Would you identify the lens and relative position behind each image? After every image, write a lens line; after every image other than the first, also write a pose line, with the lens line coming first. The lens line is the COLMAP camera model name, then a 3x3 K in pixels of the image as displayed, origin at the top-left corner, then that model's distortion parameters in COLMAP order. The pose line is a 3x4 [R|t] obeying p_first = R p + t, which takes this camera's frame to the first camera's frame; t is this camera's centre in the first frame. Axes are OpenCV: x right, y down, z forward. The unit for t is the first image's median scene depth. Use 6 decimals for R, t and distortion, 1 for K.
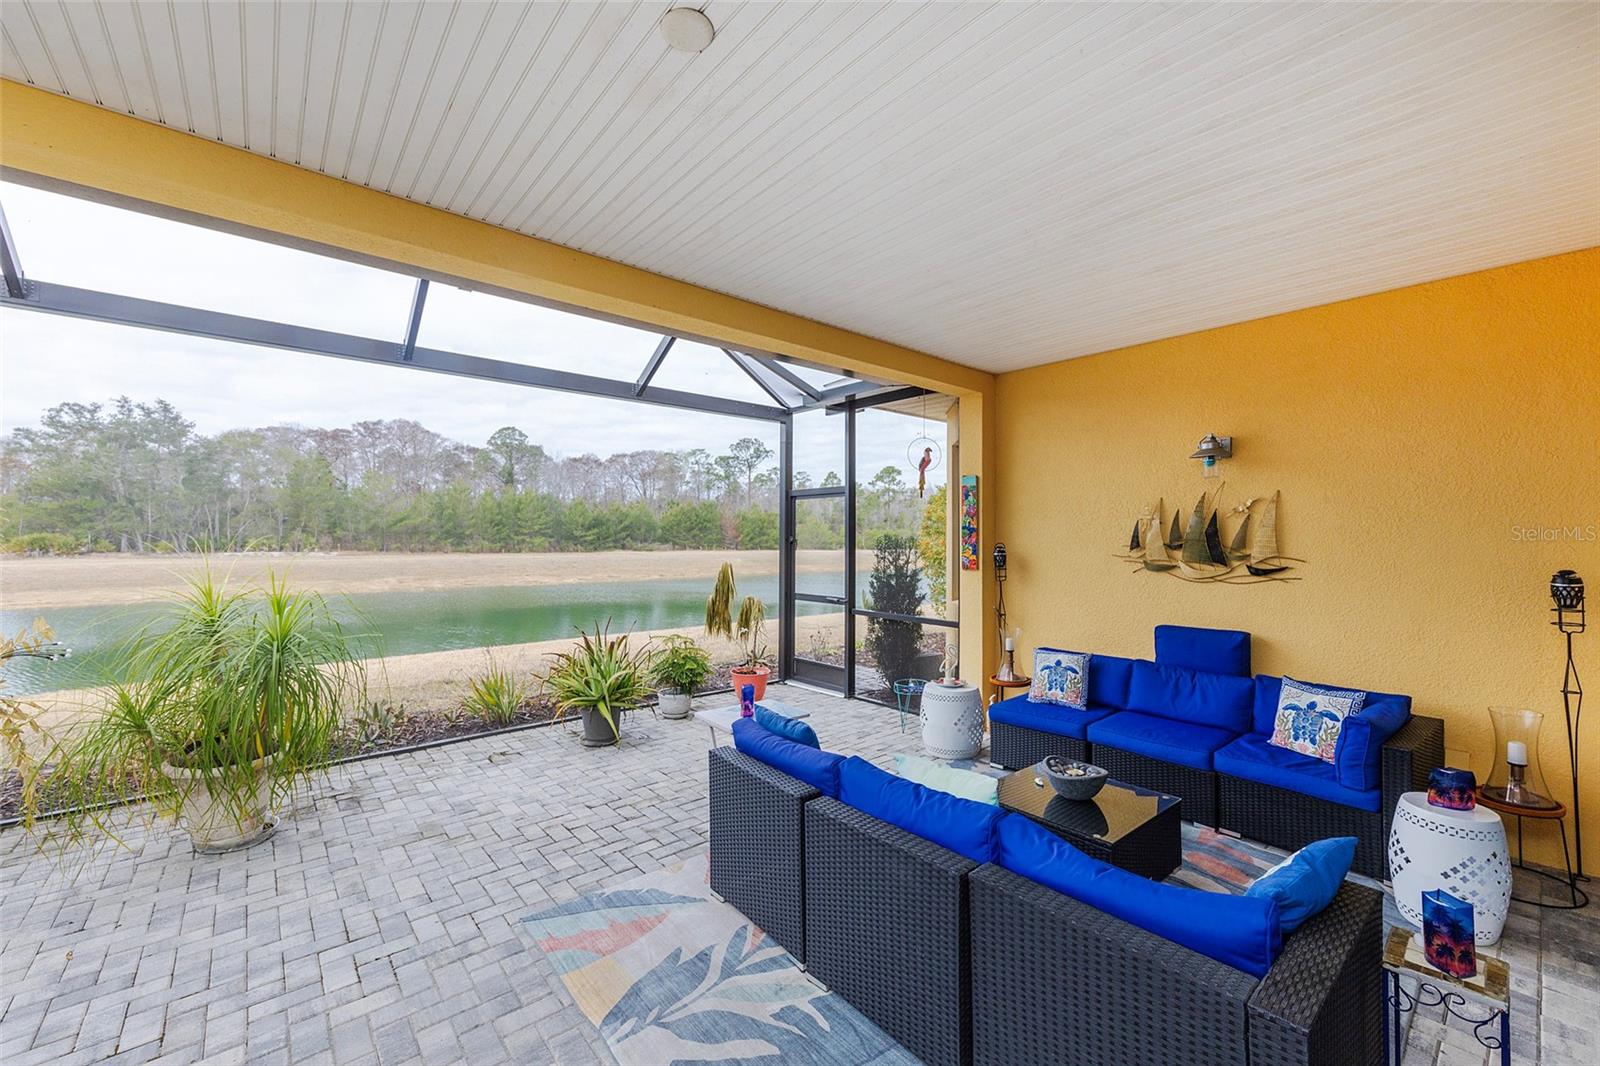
lens RADIAL K [[650.0, 0, 799.1], [0, 650.0, 536.3], [0, 0, 1]] dist [0.001238, 0.001397]
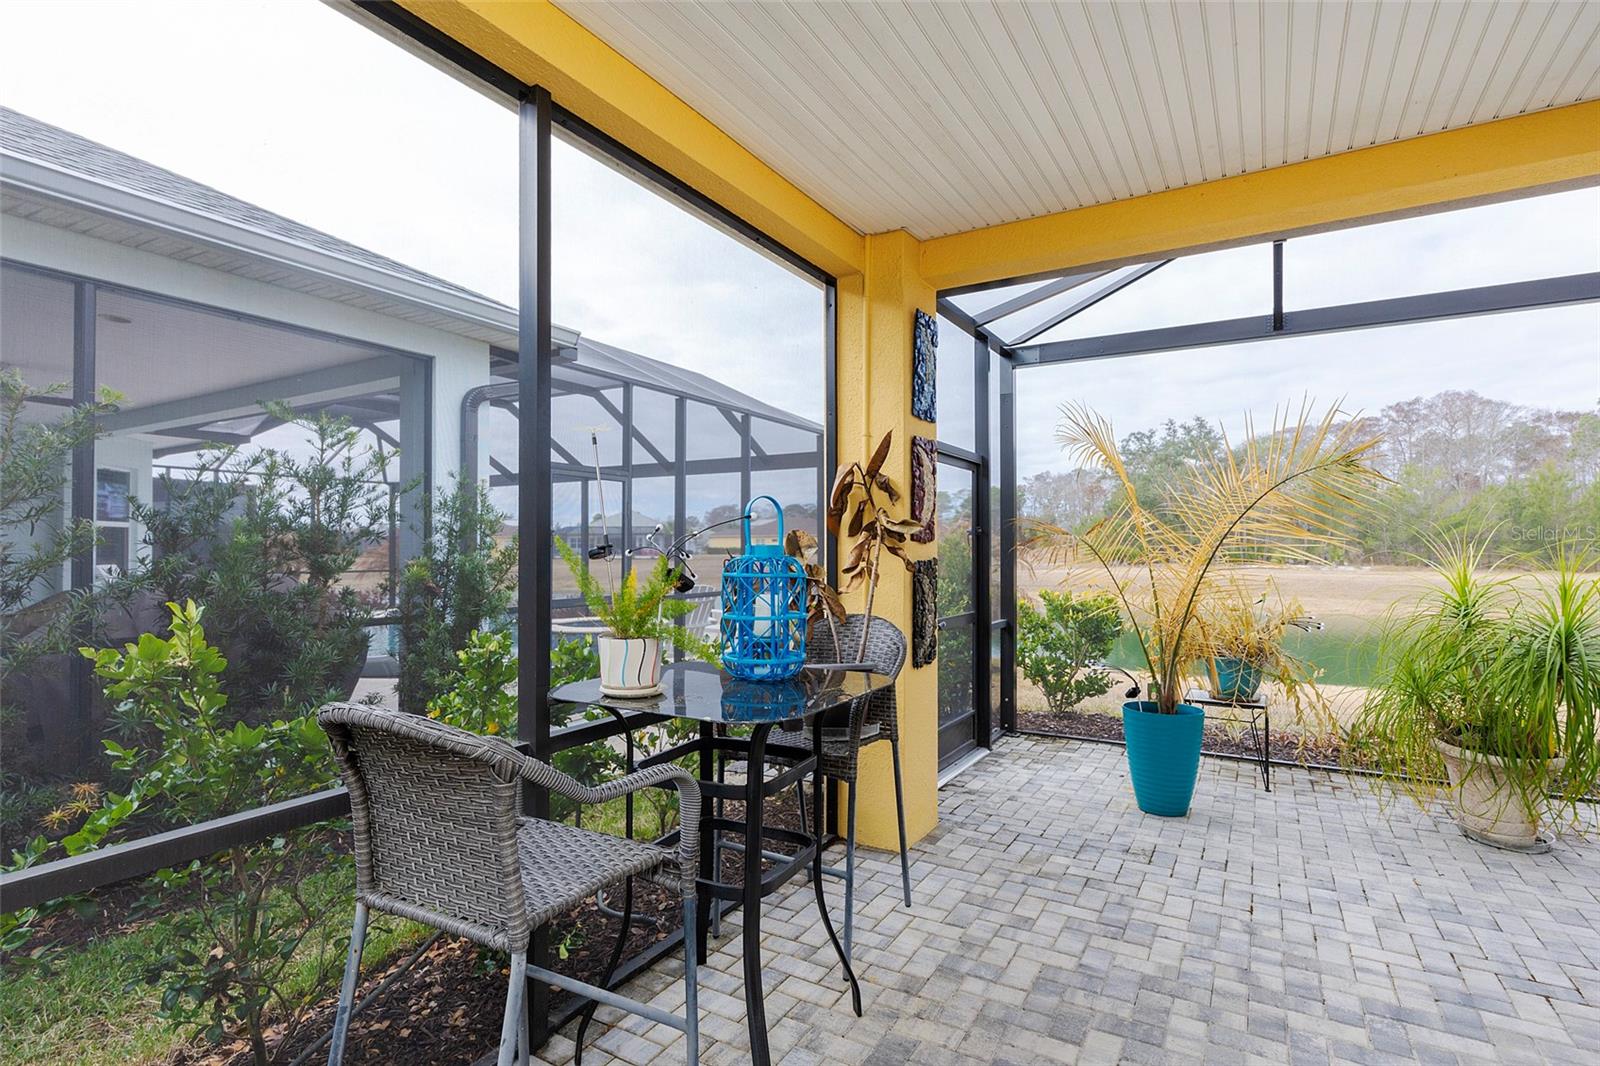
lens RADIAL K [[789.7, 0, 798.5], [0, 789.7, 539.7], [0, 0, 1]] dist [-0.002502, -0.001187]
pose [[0.327931, -0.014823, -0.944585, -0.069365], [0.003799, 0.999890, -0.014371, 0.026615], [0.944694, 0.001124, 0.327951, -0.177601]]
